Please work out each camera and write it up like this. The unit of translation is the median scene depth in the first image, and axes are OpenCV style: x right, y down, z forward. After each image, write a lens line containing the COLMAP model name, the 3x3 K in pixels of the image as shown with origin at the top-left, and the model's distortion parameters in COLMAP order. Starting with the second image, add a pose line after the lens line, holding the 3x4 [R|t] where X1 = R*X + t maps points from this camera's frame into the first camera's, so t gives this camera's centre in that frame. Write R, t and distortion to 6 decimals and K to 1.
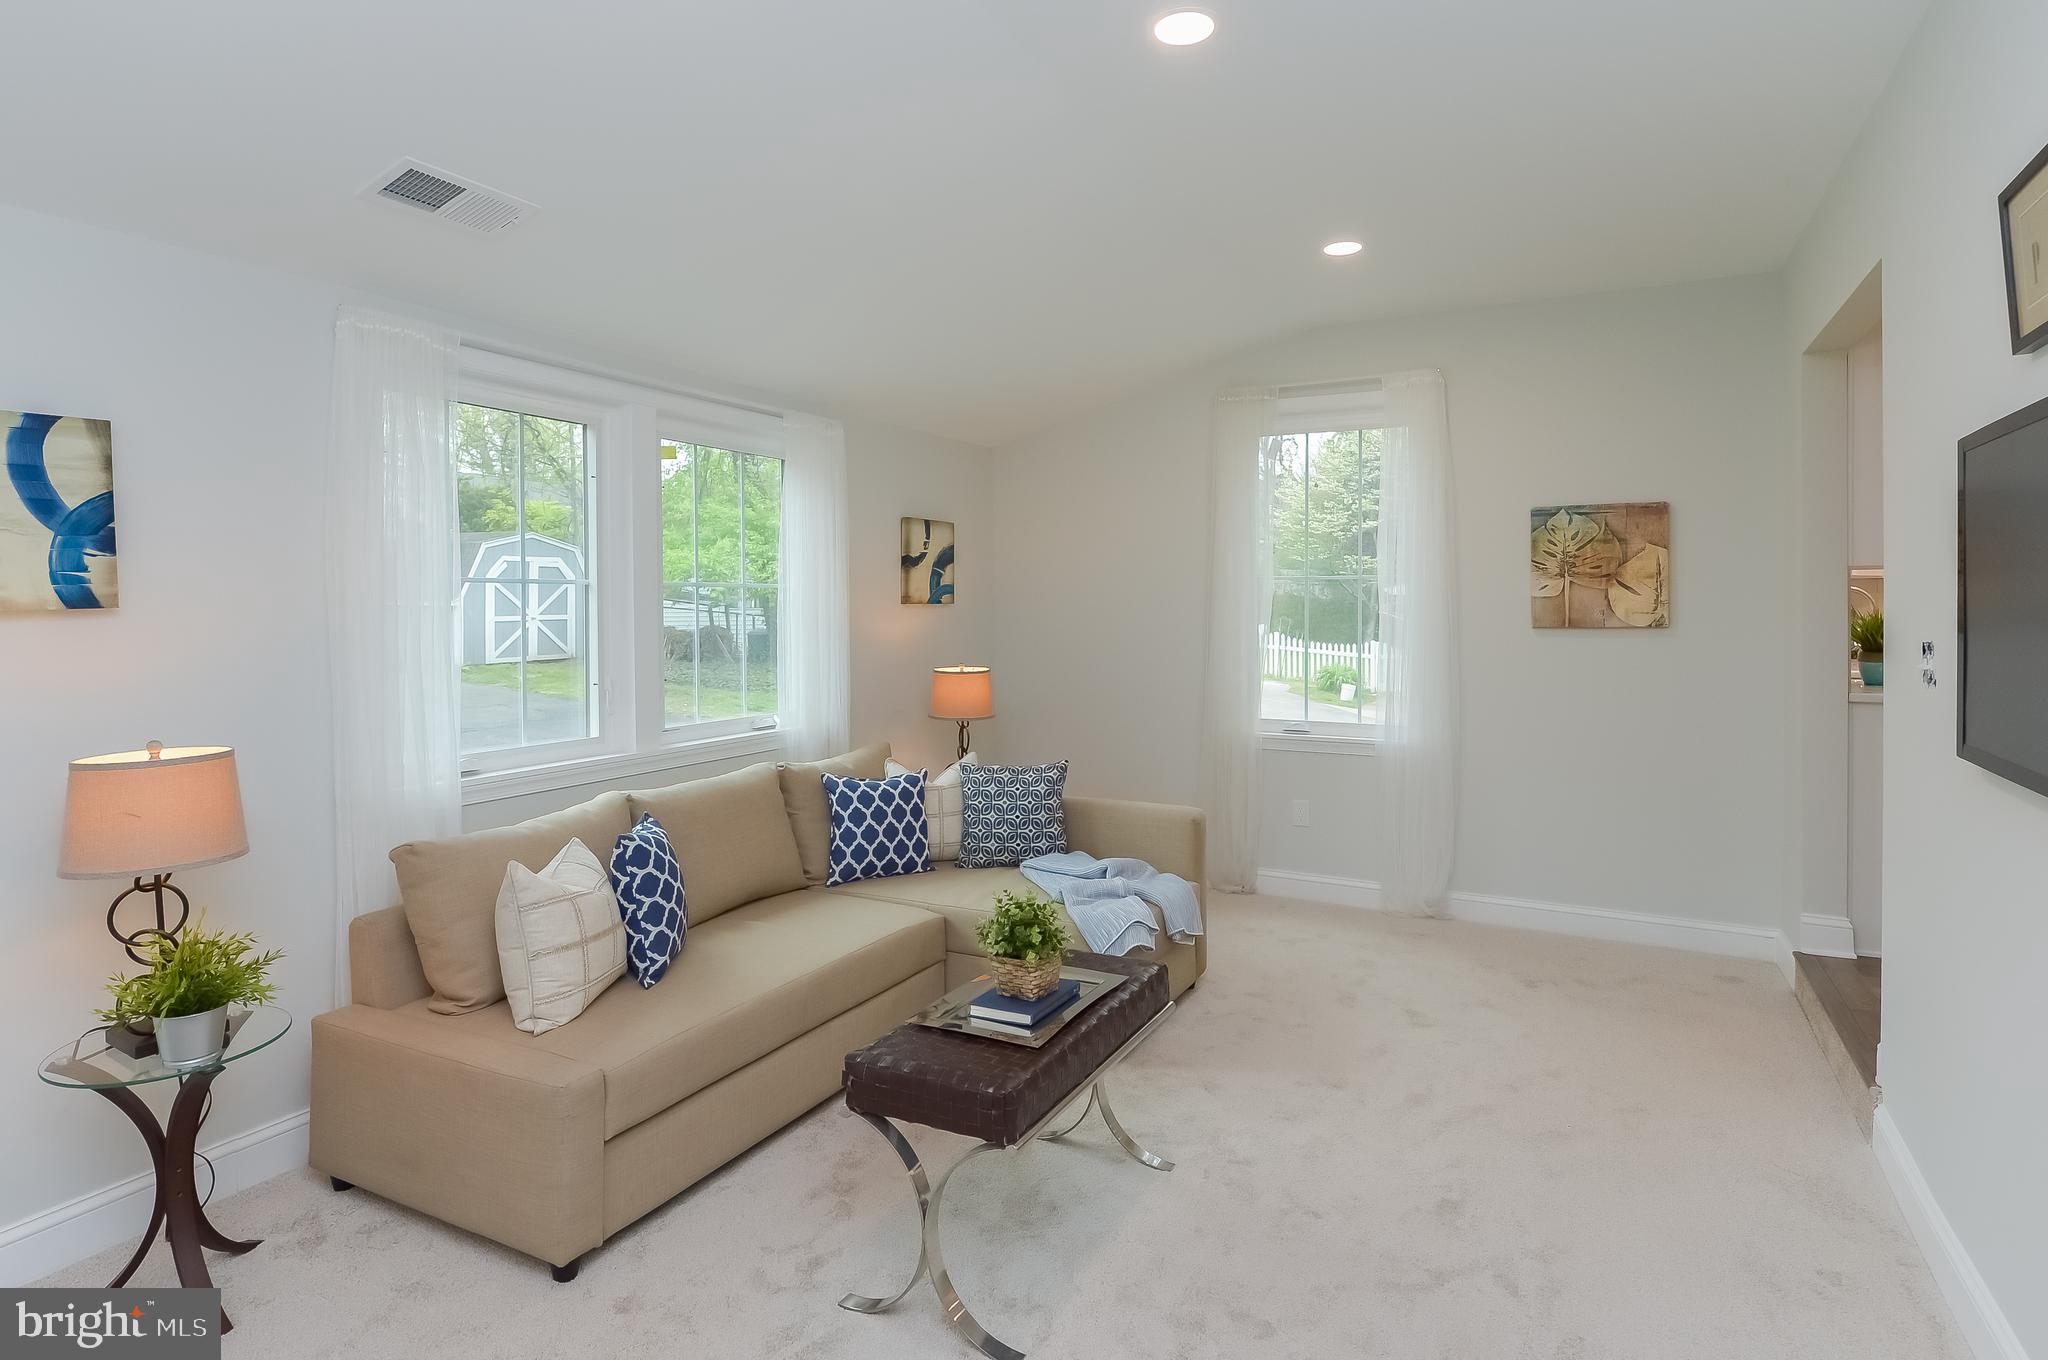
lens RADIAL K [[1069.8, 0, 1047.1], [0, 1069.8, 607.7], [0, 0, 1]] dist [-0.008628, -0.000147]
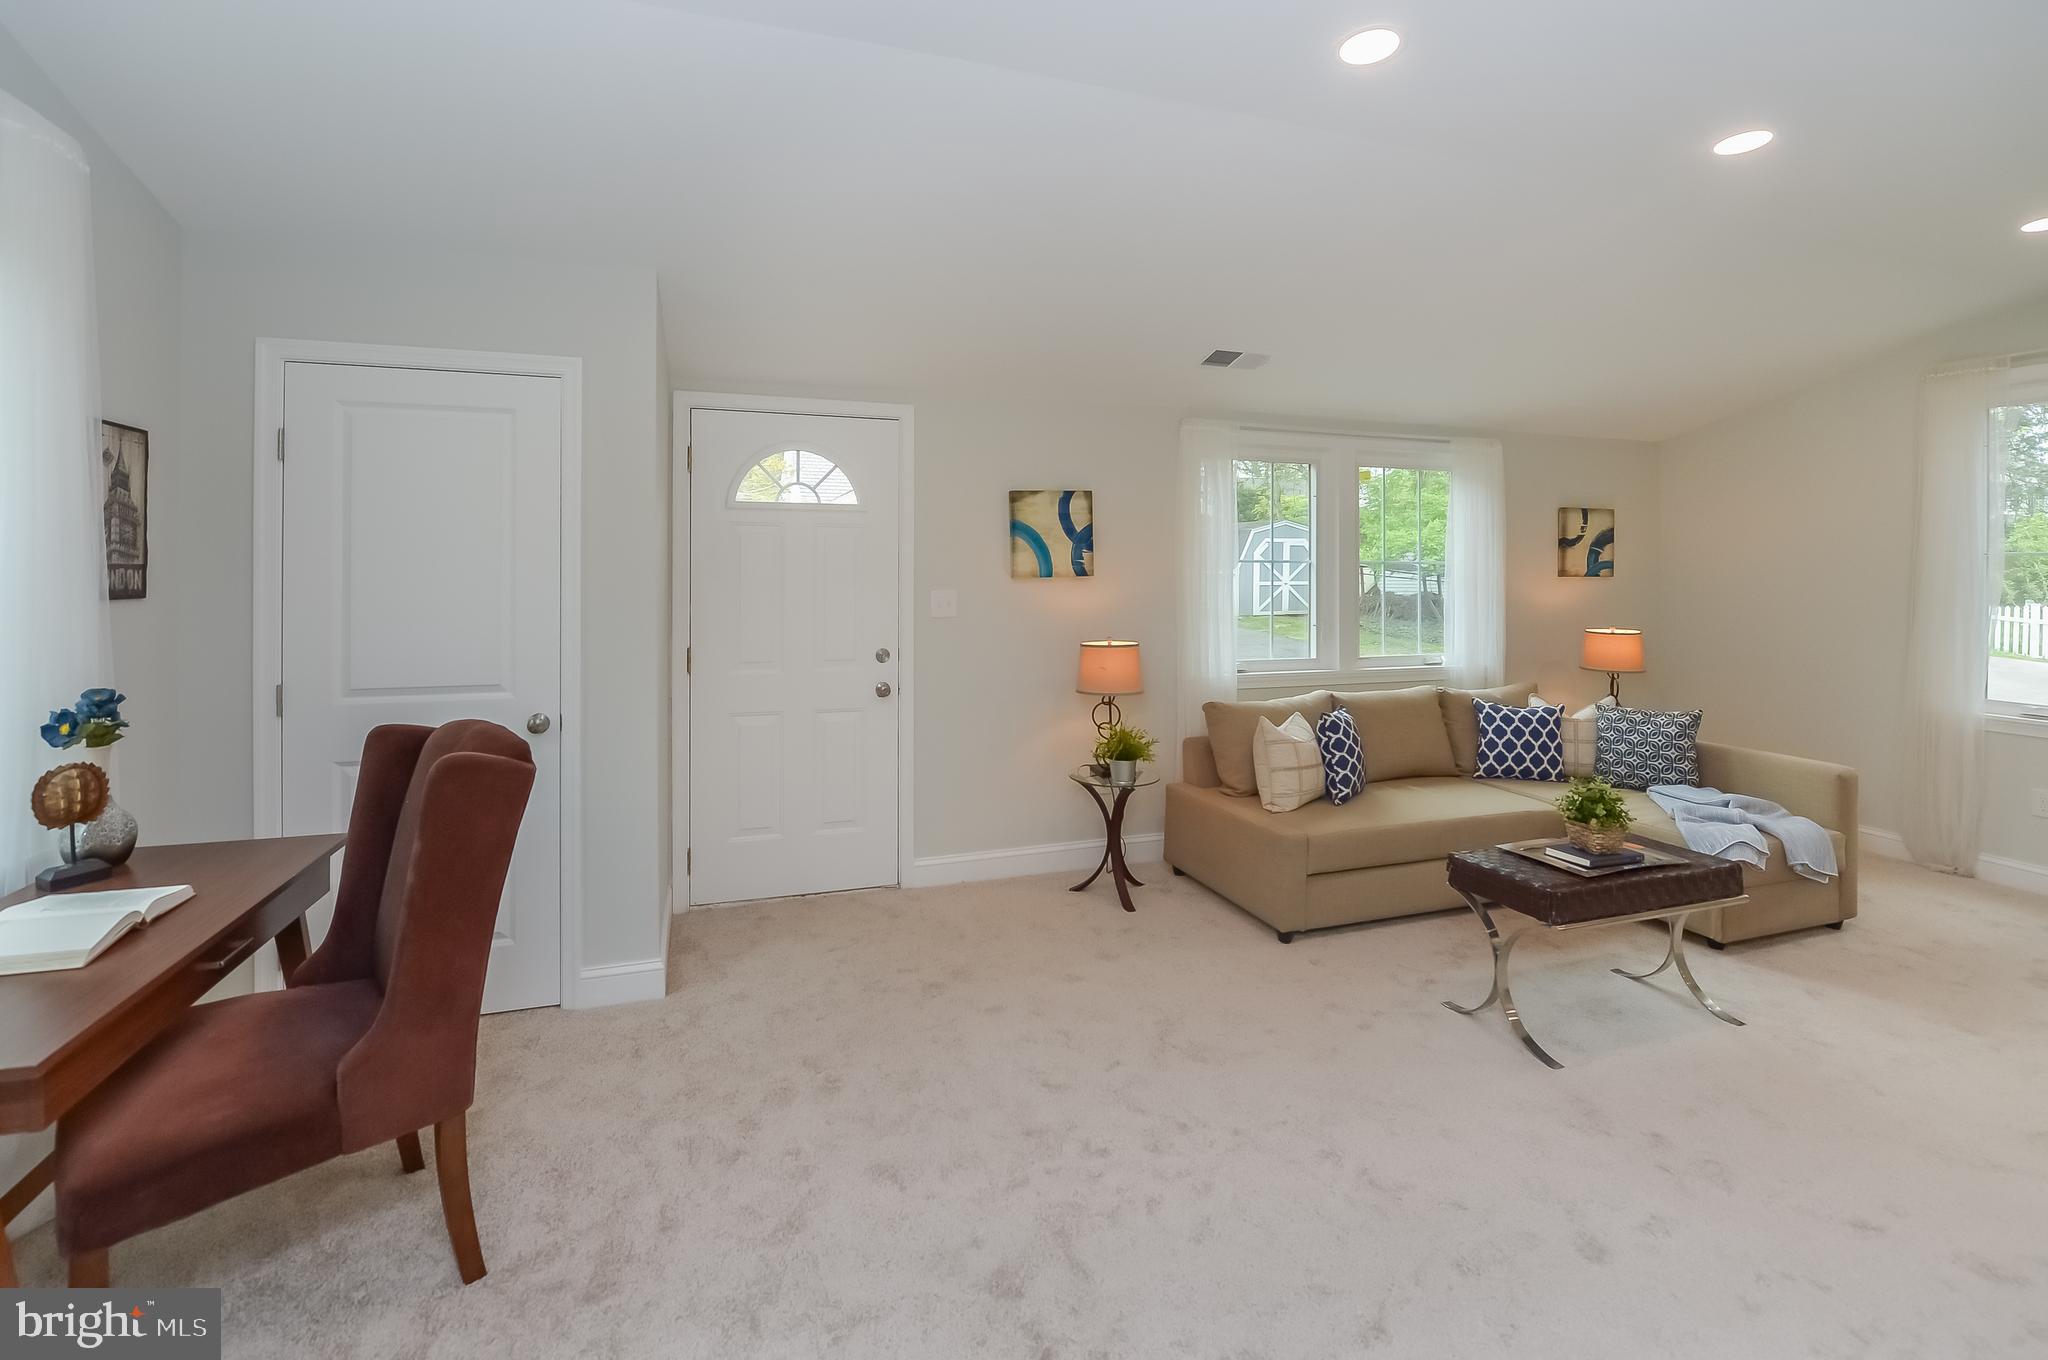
lens RADIAL K [[857.2, 0, 982.5], [0, 857.2, 574.9], [0, 0, 1]] dist [-0.017477, -0.001576]
pose [[0.702471, 0.008711, -0.711660, 0.128561], [-0.009284, 0.999952, 0.003076, -0.003237], [0.711652, 0.004446, 0.702518, -0.236023]]
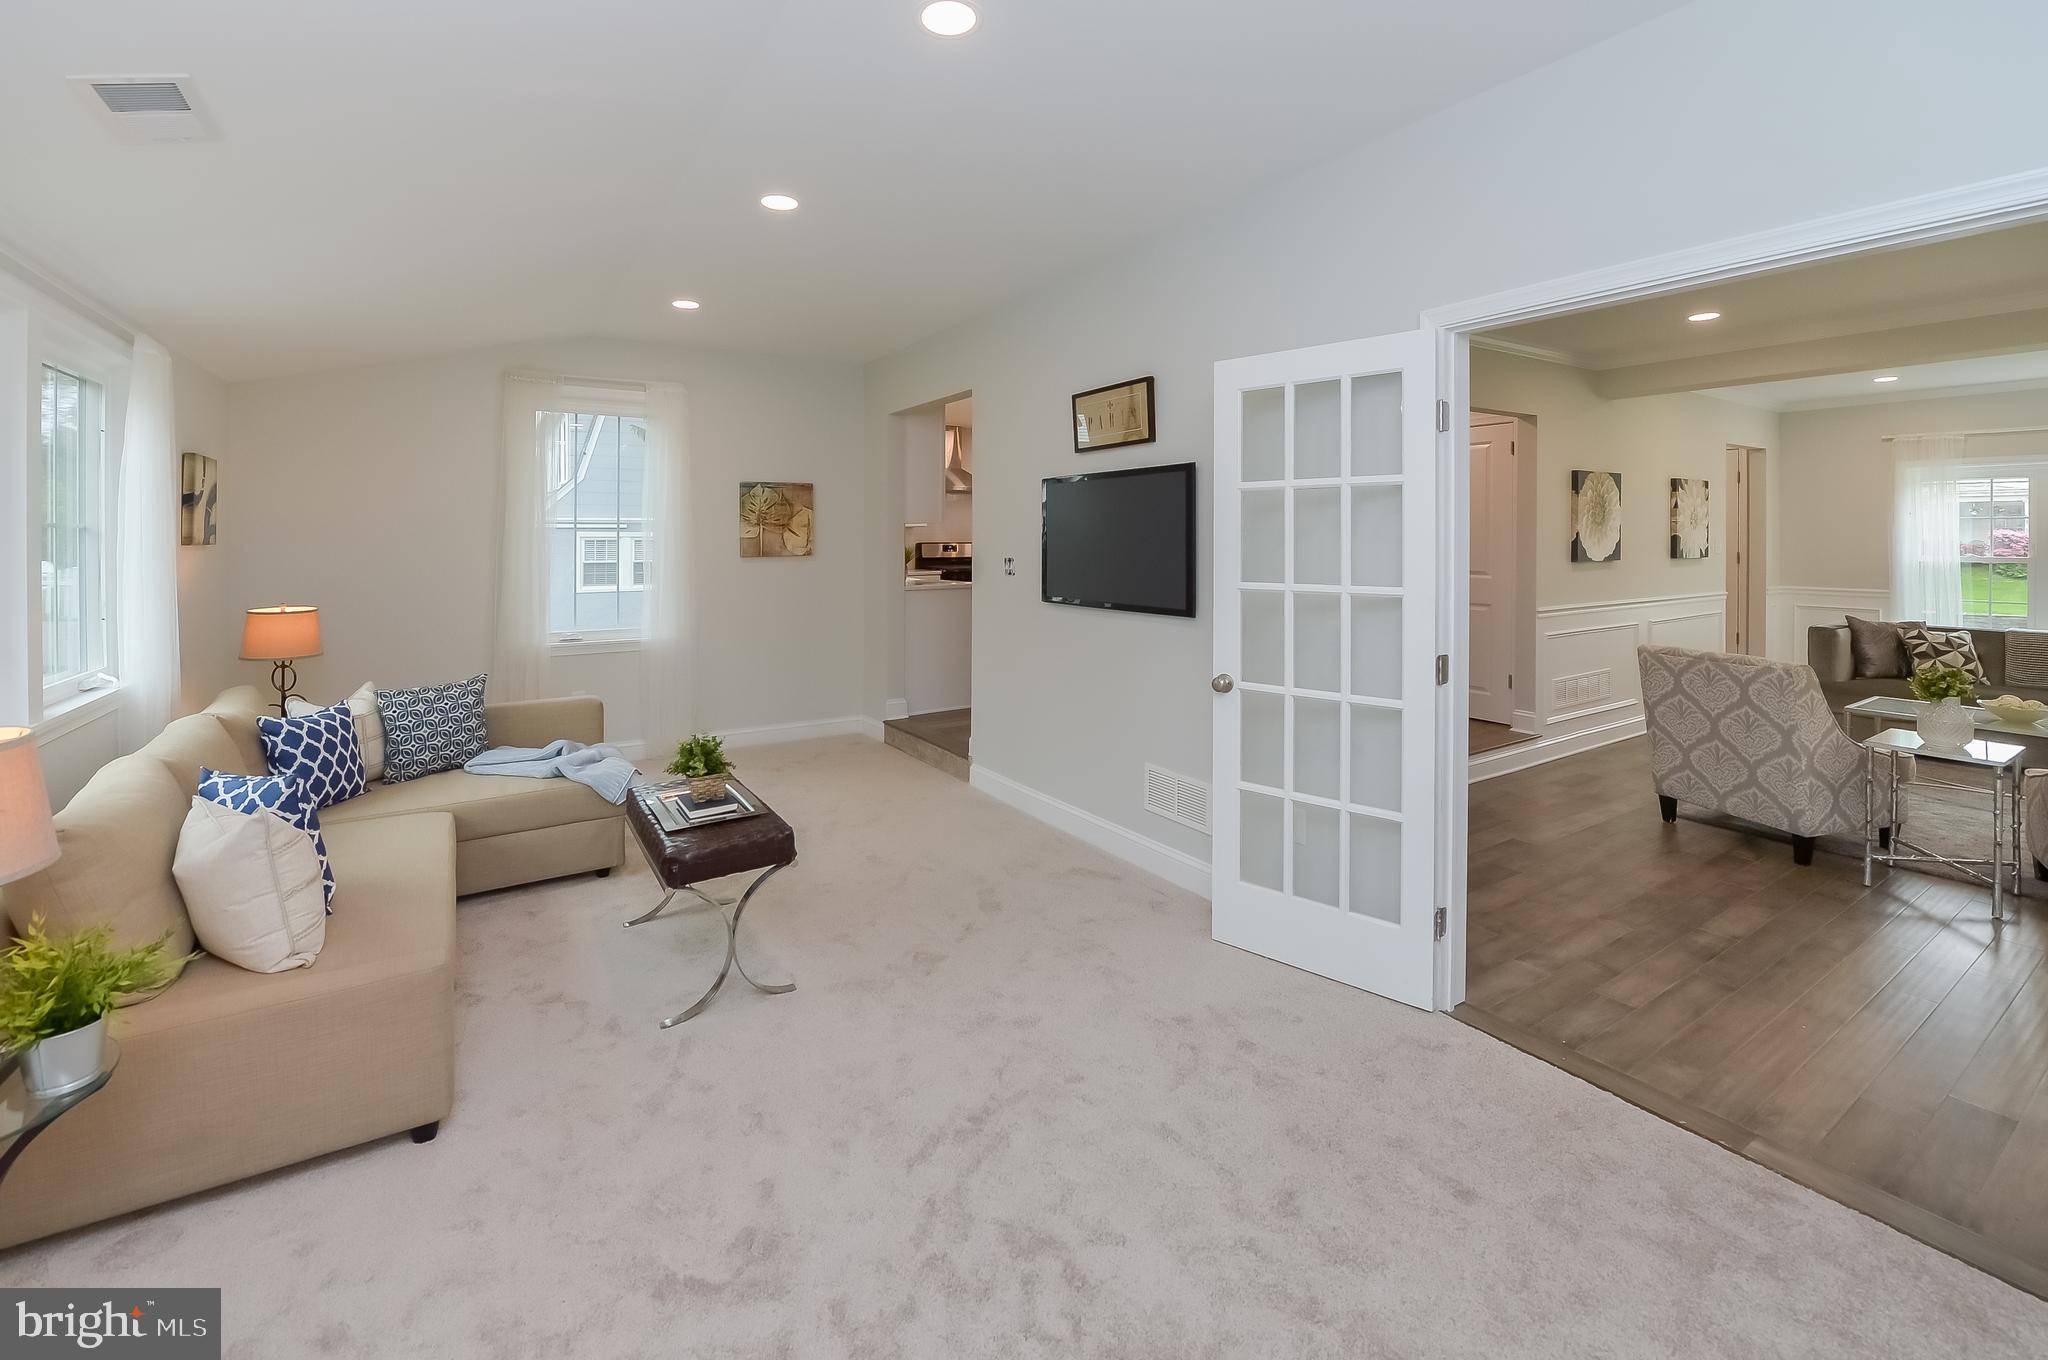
lens RADIAL K [[857.2, 0, 1021.5], [0, 857.2, 543.8], [0, 0, 1]] dist [-0.017477, -0.001576]
pose [[0.505560, -0.006229, 0.862769, -0.516213], [0.006116, 0.999975, 0.003636, -0.003896], [-0.862770, 0.003438, 0.505585, -0.004491]]
